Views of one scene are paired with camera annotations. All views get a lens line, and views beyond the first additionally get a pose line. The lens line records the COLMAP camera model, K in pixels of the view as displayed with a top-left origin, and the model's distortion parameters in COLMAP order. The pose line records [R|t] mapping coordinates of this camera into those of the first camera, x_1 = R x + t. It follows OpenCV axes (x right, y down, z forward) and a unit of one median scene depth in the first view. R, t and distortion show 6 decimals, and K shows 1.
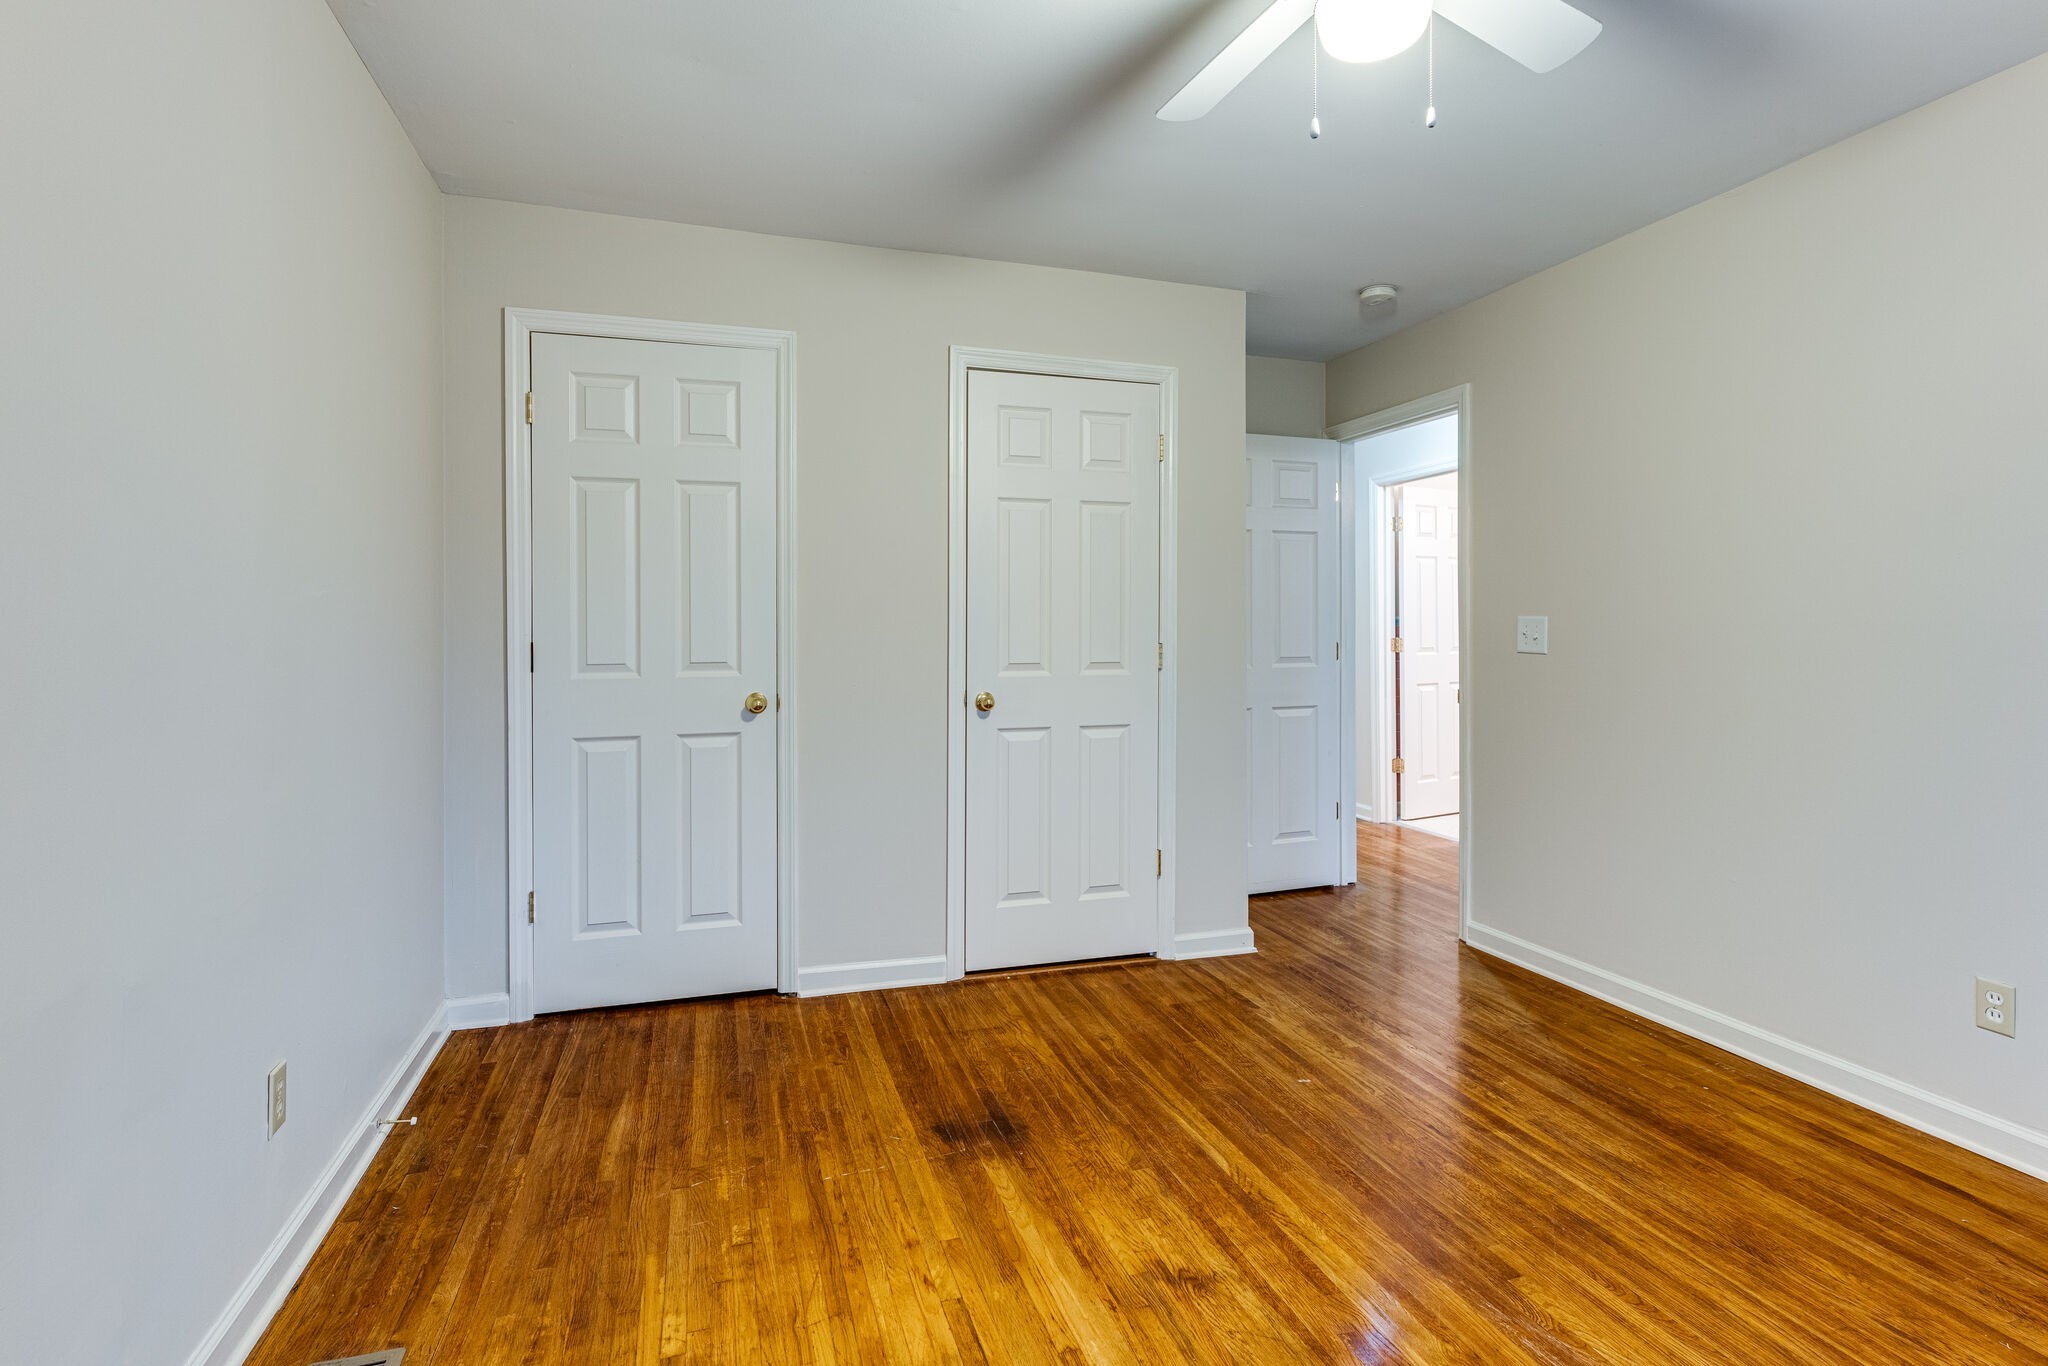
lens RADIAL K [[988.6, 0, 1022.3], [0, 988.6, 667.3], [0, 0, 1]] dist [0.000428, -0.000488]
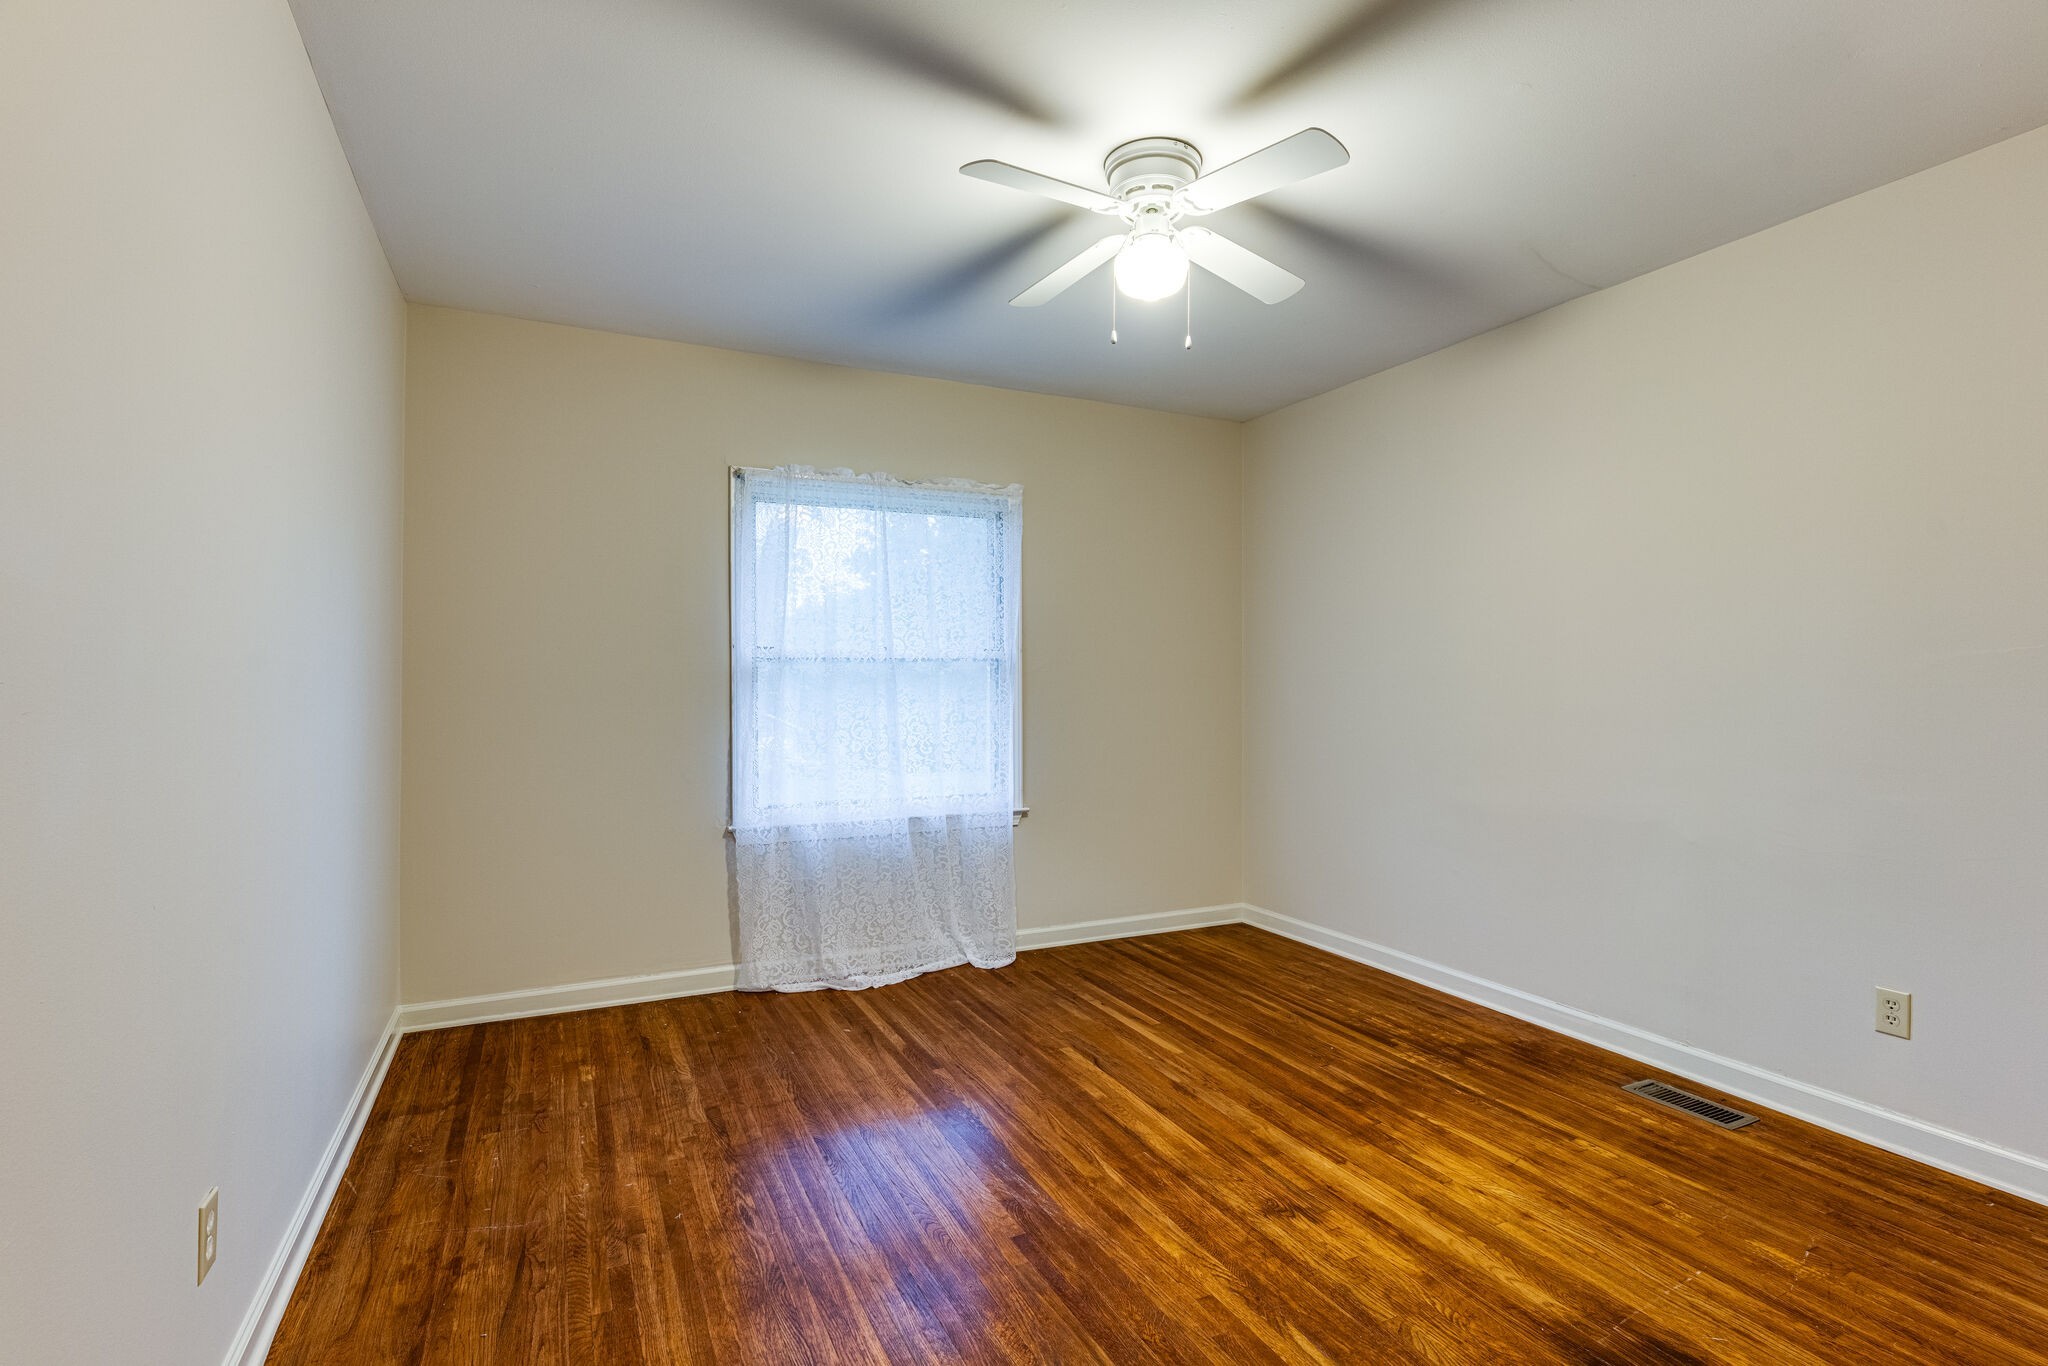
lens RADIAL K [[955.7, 0, 1026.7], [0, 955.7, 681.4], [0, 0, 1]] dist [-0.000596, -0.000472]
pose [[-0.989268, -0.004766, -0.146034, 0.628572], [-0.008662, 0.999623, 0.026056, -0.058891], [0.145855, 0.027041, -0.988936, 2.006527]]
